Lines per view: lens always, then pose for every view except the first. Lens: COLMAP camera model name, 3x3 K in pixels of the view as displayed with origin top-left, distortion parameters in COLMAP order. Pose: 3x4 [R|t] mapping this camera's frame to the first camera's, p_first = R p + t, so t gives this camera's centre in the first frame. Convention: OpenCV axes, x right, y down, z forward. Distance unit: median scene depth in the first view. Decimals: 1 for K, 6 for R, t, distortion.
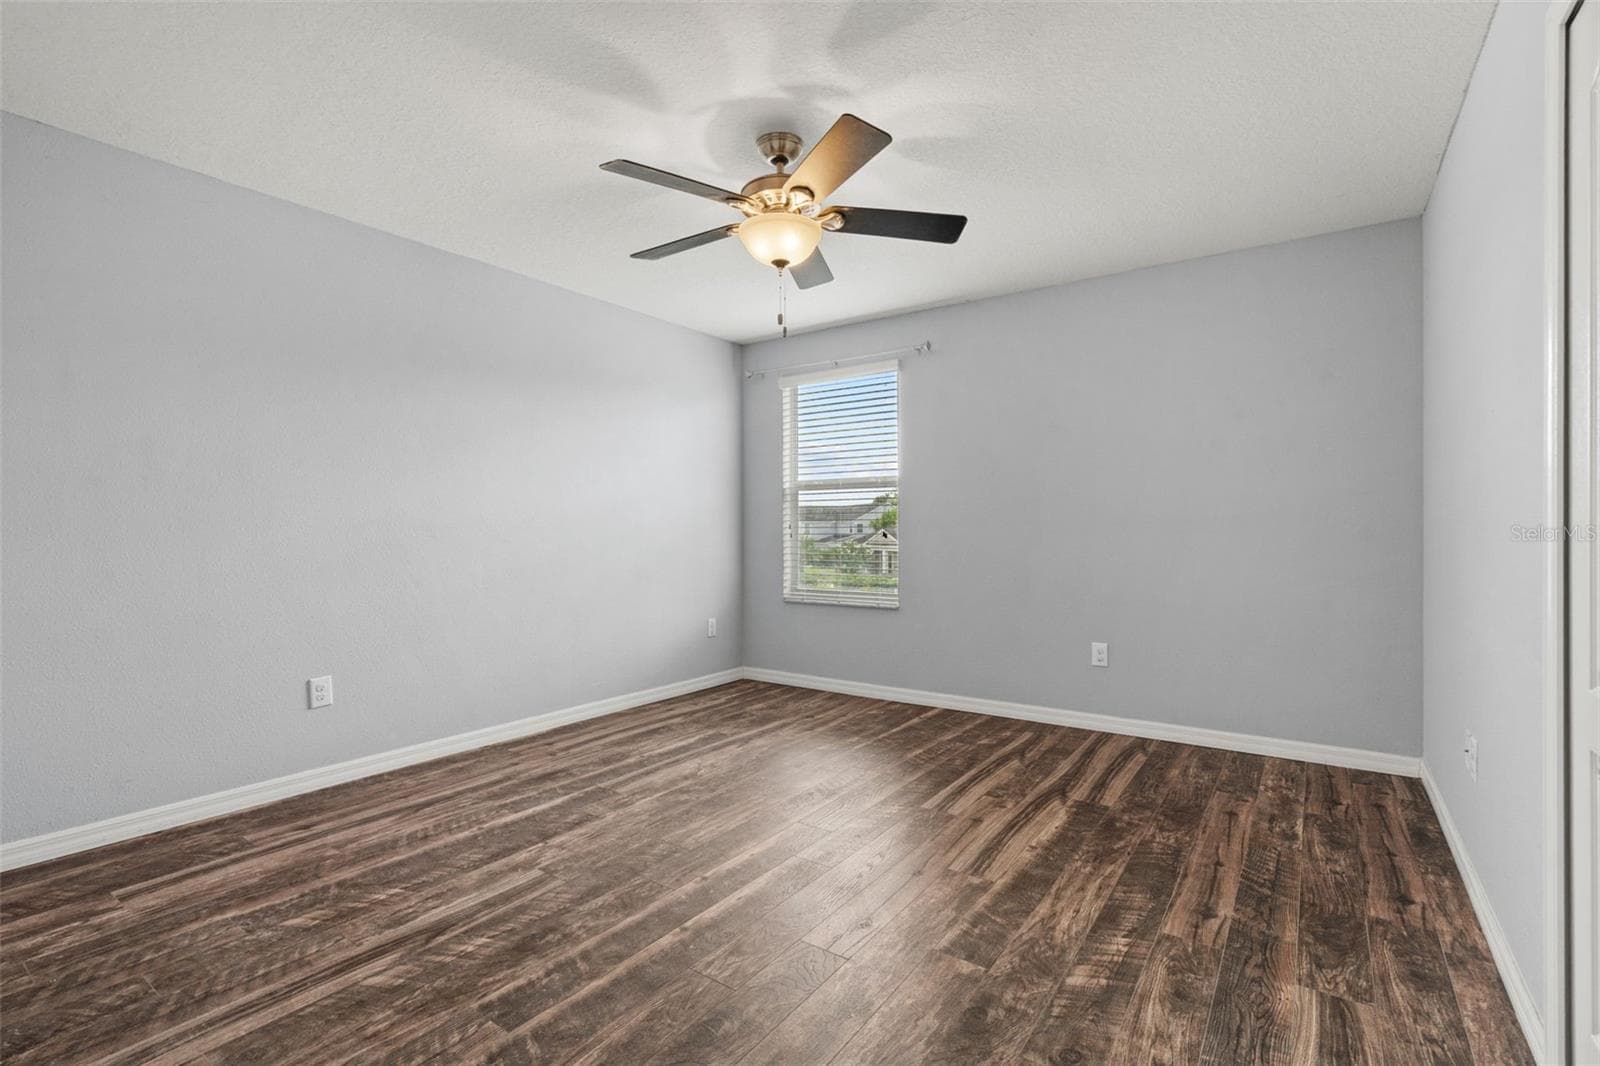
lens RADIAL K [[724.9, 0, 801.3], [0, 724.9, 538.9], [0, 0, 1]] dist [-0.001177, 0.000390]
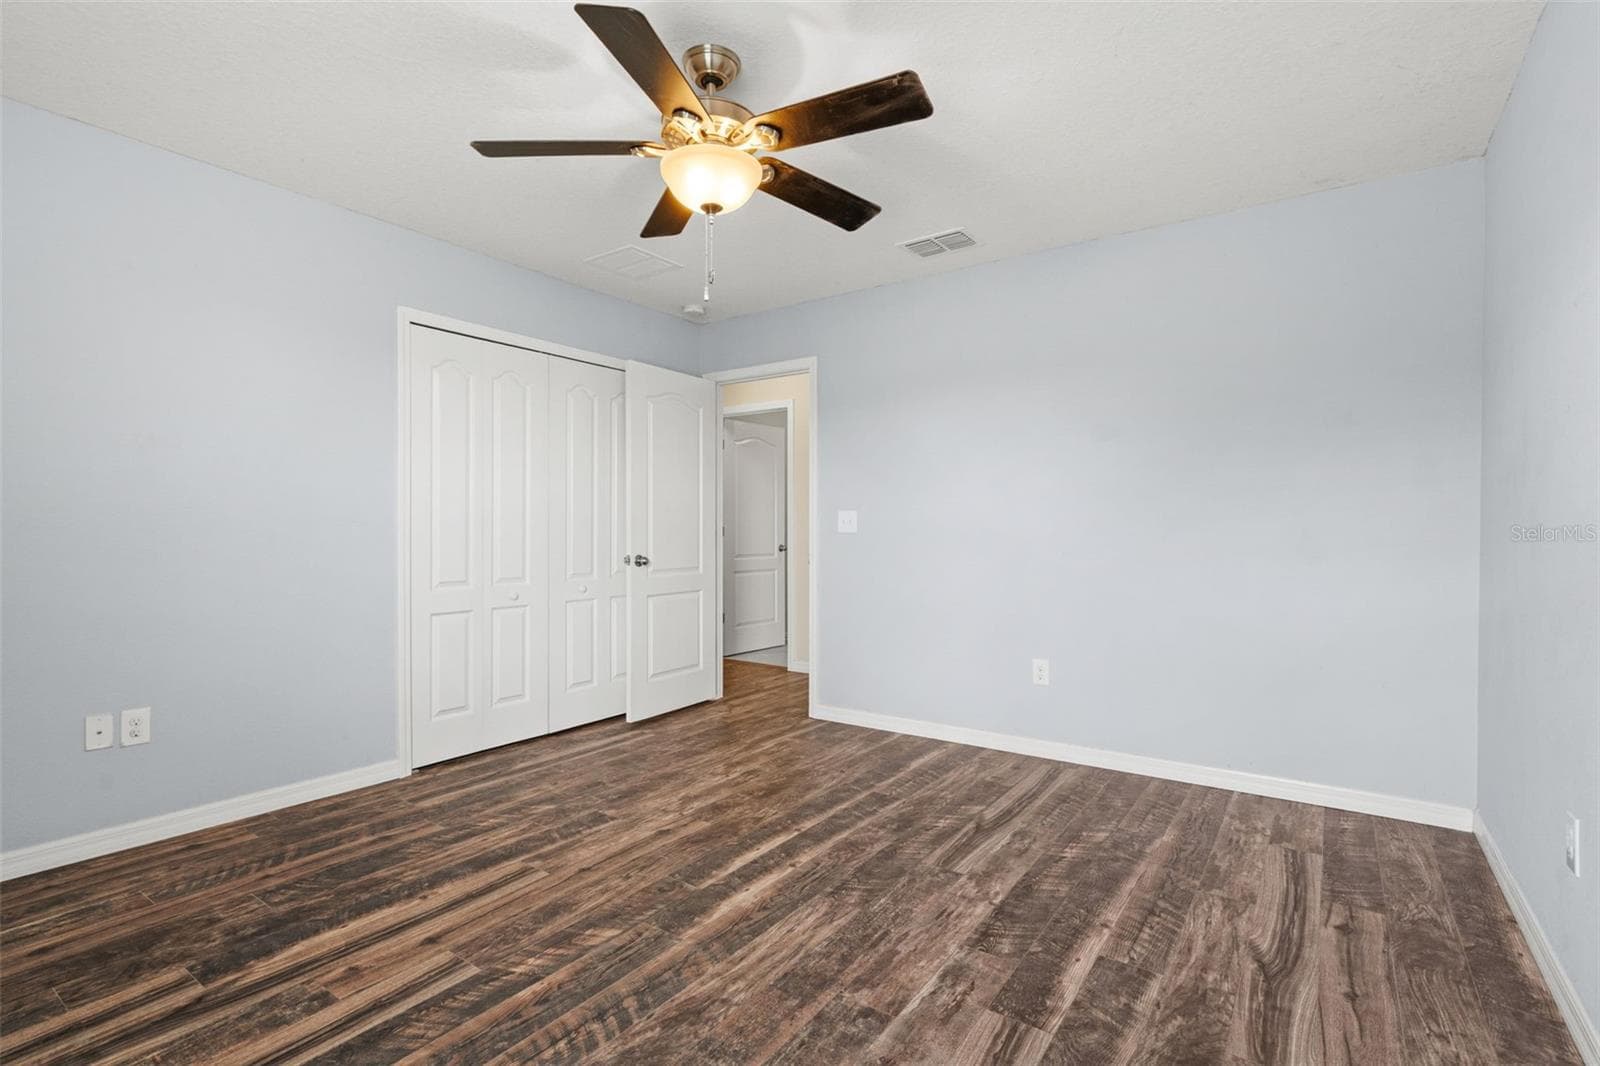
lens RADIAL K [[724.9, 0, 801.3], [0, 724.9, 538.9], [0, 0, 1]] dist [-0.001177, 0.000390]
pose [[-0.999983, 0.001584, -0.005693, -0.136041], [0.001433, 0.999651, 0.026373, -0.028566], [0.005733, 0.026365, -0.999636, 1.960517]]
